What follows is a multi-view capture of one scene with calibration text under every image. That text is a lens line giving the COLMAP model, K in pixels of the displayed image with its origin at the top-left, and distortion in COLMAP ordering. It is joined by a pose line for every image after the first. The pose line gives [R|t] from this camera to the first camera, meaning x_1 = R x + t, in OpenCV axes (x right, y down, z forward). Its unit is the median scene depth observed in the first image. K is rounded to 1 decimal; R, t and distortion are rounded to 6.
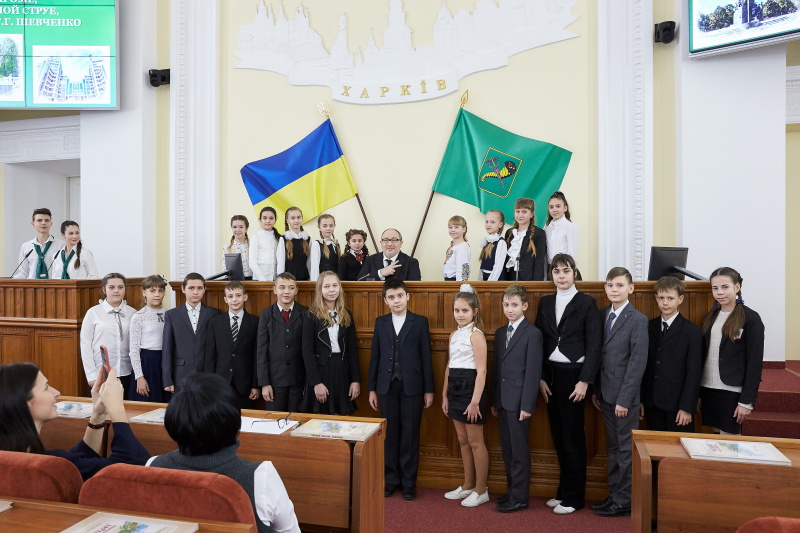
lens RADIAL K [[648.5, 0, 388.3], [0, 648.5, 276.9], [0, 0, 1]] dist [-0.095951, 0.093106]
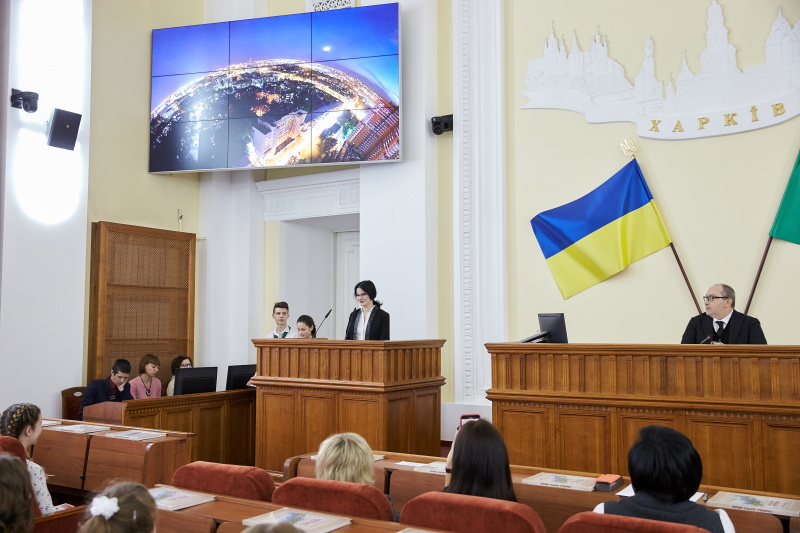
lens RADIAL K [[785.2, 0, 400.0], [0, 785.2, 266.5], [0, 0, 1]] dist [-0.017122, 0.104631]
pose [[0.953609, -0.021921, -0.300248, -0.083557], [-0.006440, 0.995632, -0.093144, 0.002184], [0.300978, 0.090757, 0.949303, -0.099260]]
